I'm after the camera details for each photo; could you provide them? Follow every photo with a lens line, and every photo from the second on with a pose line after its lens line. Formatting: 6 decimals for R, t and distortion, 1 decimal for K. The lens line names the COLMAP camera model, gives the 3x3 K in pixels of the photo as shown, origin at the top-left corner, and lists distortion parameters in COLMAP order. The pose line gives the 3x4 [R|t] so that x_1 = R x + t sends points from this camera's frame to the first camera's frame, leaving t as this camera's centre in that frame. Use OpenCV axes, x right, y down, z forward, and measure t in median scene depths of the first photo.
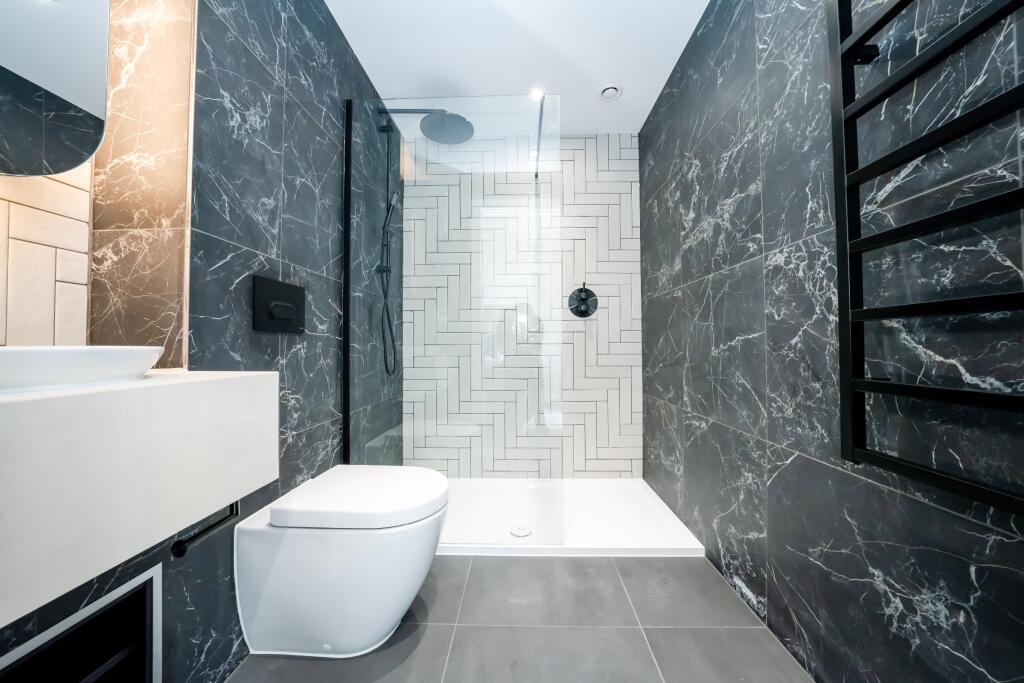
lens RADIAL K [[371.4, 0, 503.8], [0, 371.4, 338.7], [0, 0, 1]] dist [-0.022399, 0.003685]
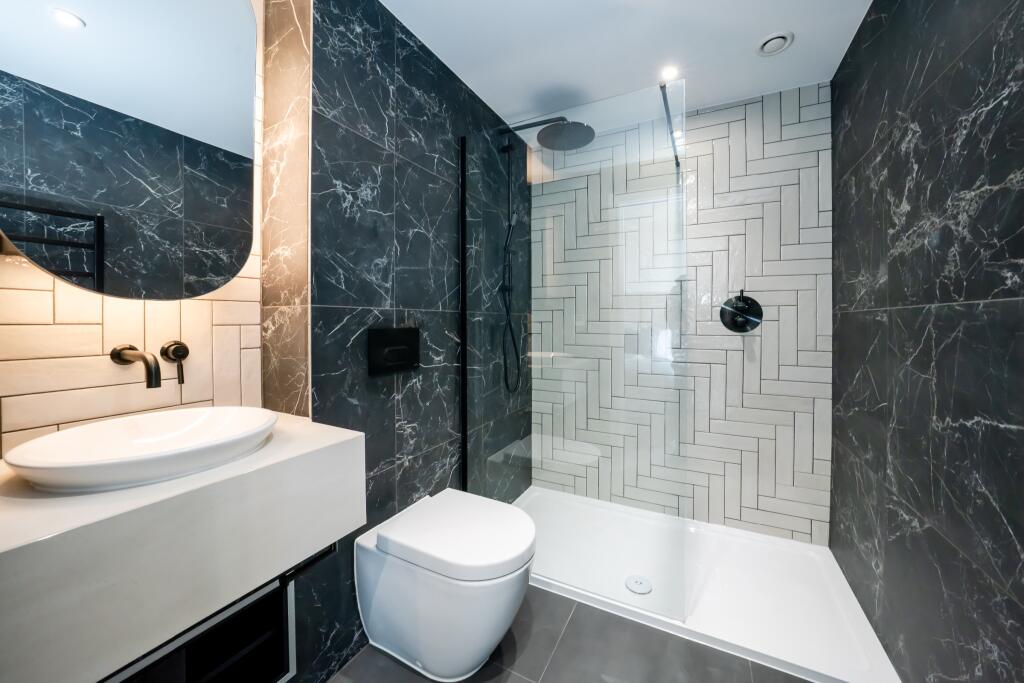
lens RADIAL K [[371.4, 0, 504.2], [0, 371.4, 323.8], [0, 0, 1]] dist [-0.022399, 0.003685]
pose [[0.899672, 0.008883, -0.436476, 0.161890], [0.004831, 0.999529, 0.030299, -0.164459], [0.436540, -0.029368, 0.899206, 0.097683]]
